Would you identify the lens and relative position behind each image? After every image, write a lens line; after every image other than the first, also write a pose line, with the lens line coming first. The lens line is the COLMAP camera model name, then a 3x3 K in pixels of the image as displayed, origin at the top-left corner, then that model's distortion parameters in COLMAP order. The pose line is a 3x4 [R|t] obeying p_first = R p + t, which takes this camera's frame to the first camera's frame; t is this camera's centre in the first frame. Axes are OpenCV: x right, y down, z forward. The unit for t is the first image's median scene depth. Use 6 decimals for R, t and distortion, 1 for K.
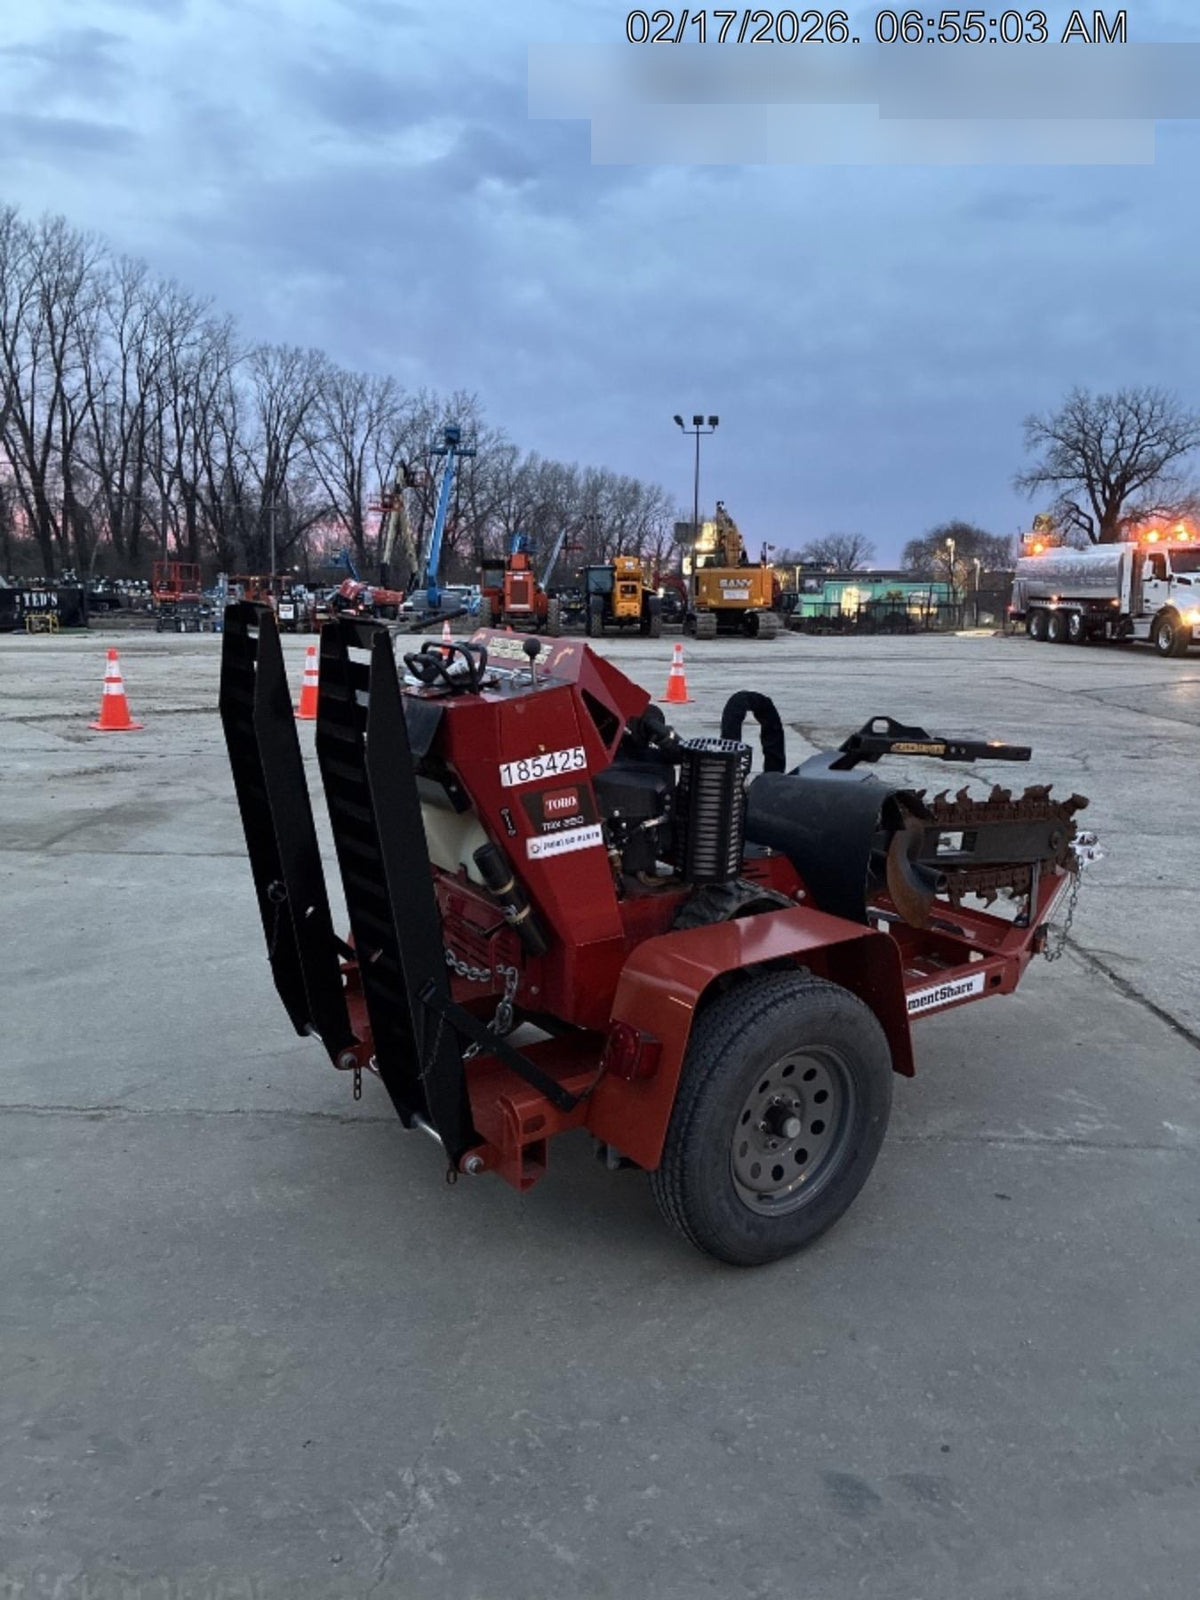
lens RADIAL K [[1194.1, 0, 612.5], [0, 1194.1, 794.5], [0, 0, 1]] dist [-0.000951, 0.027290]
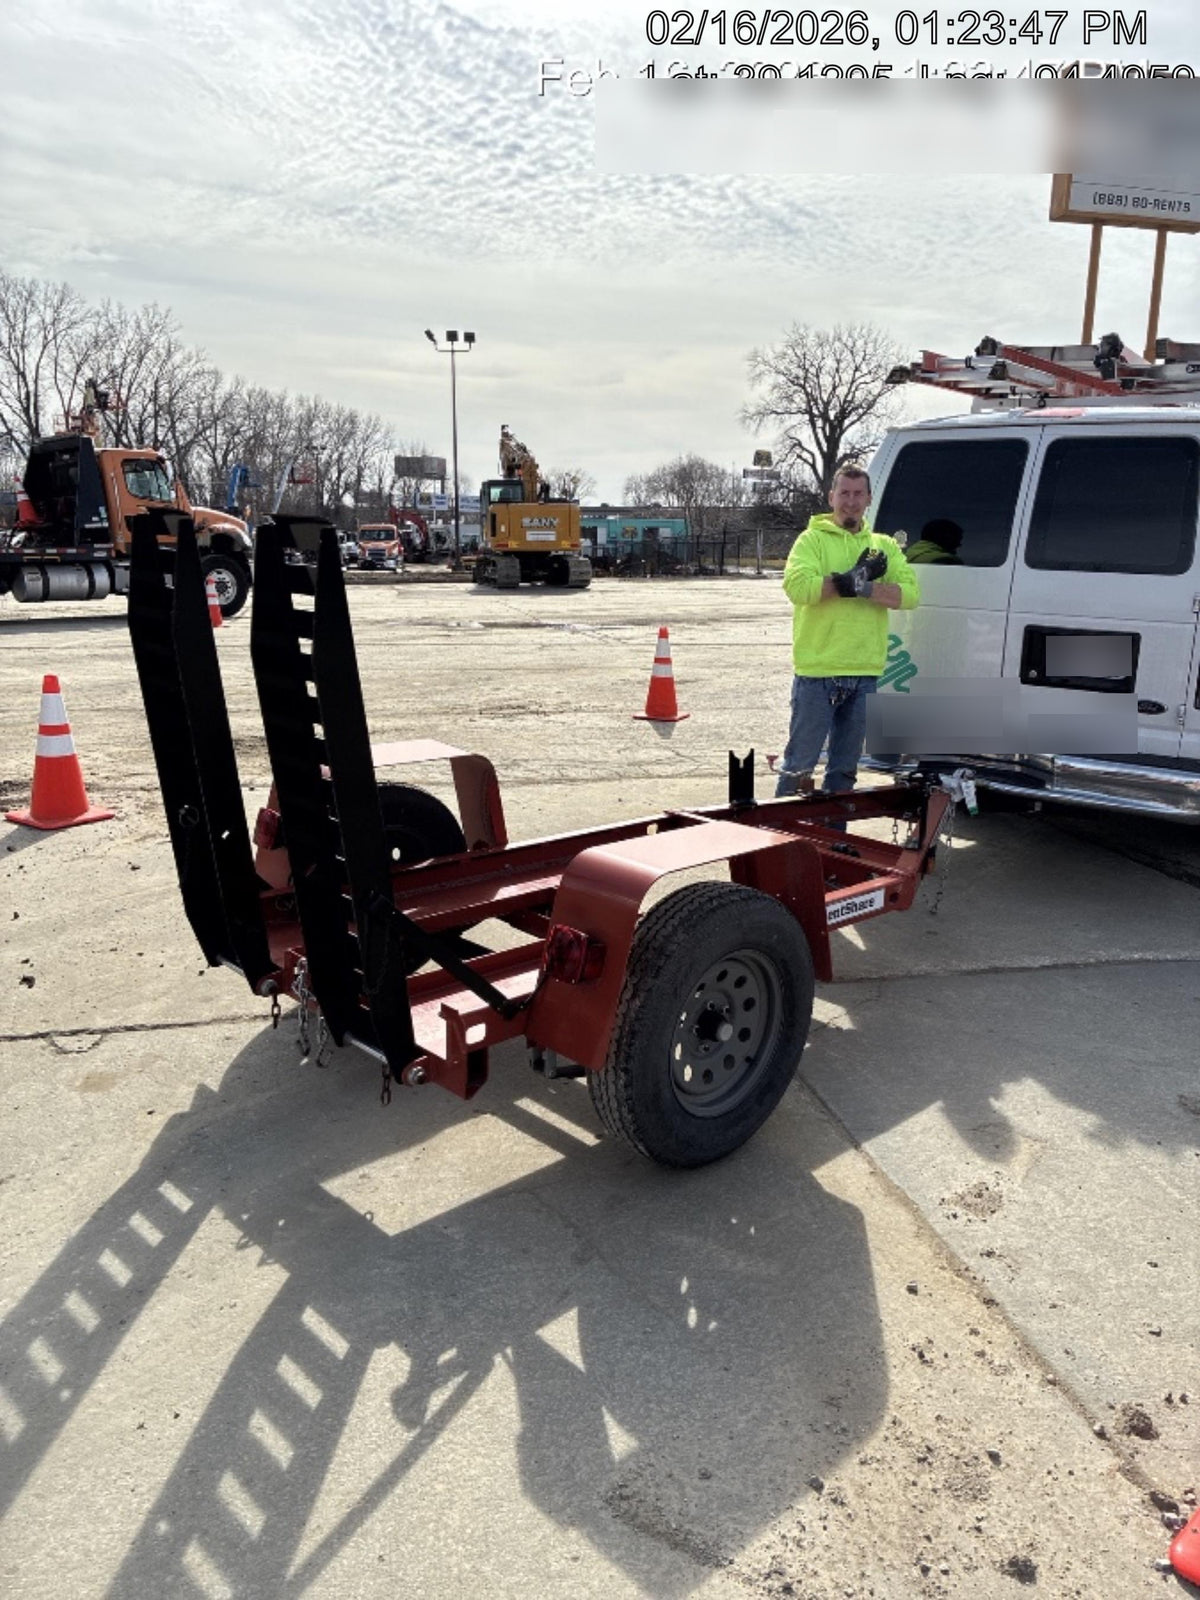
lens RADIAL K [[1194.1, 0, 624.5], [0, 1194.1, 796.2], [0, 0, 1]] dist [-0.000951, 0.027290]
pose [[0.972161, -0.058451, 0.226907, -0.007308], [0.046359, 0.997224, 0.058264, -0.005002], [-0.229683, -0.046123, 0.972172, 0.025905]]
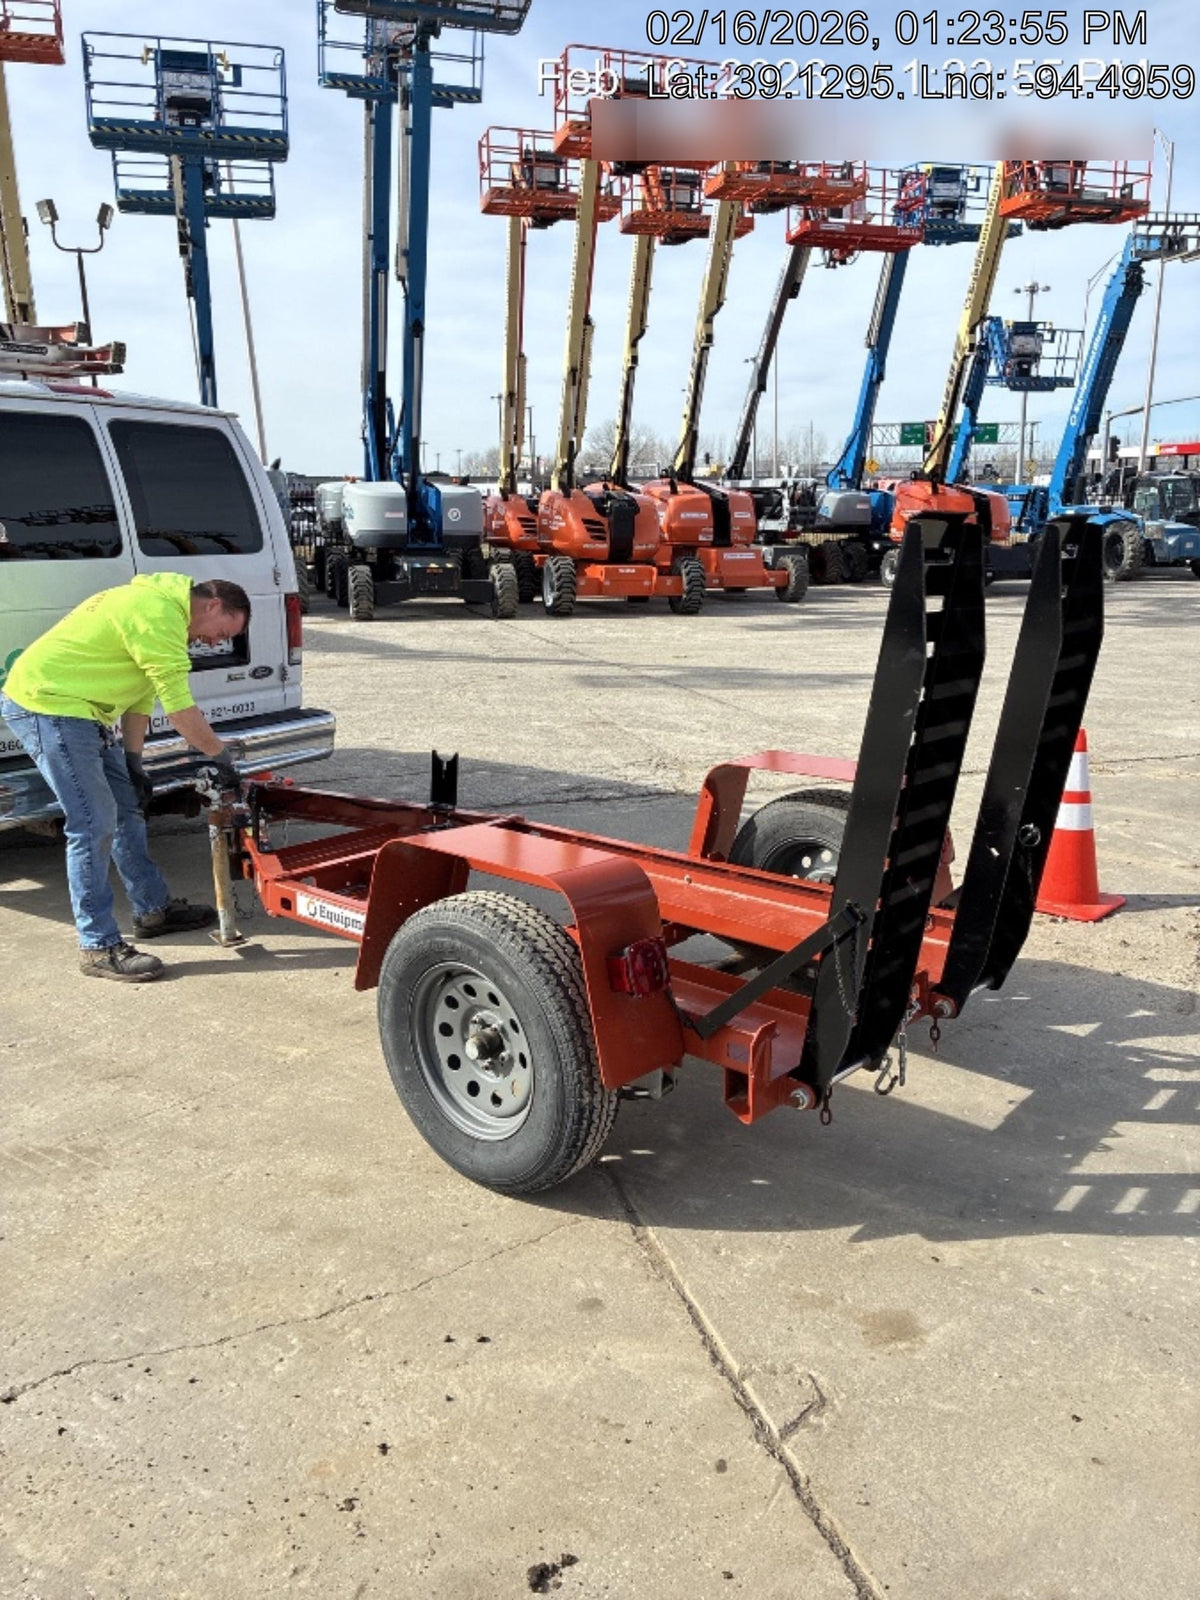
lens RADIAL K [[1194.1, 0, 598.2], [0, 1194.1, 802.2], [0, 0, 1]] dist [-0.000951, 0.027290]
pose [[-0.297040, -0.249999, 0.921557, -0.116313], [0.168041, 0.936369, 0.308181, -0.043546], [-0.939963, 0.246401, -0.236129, 0.220428]]
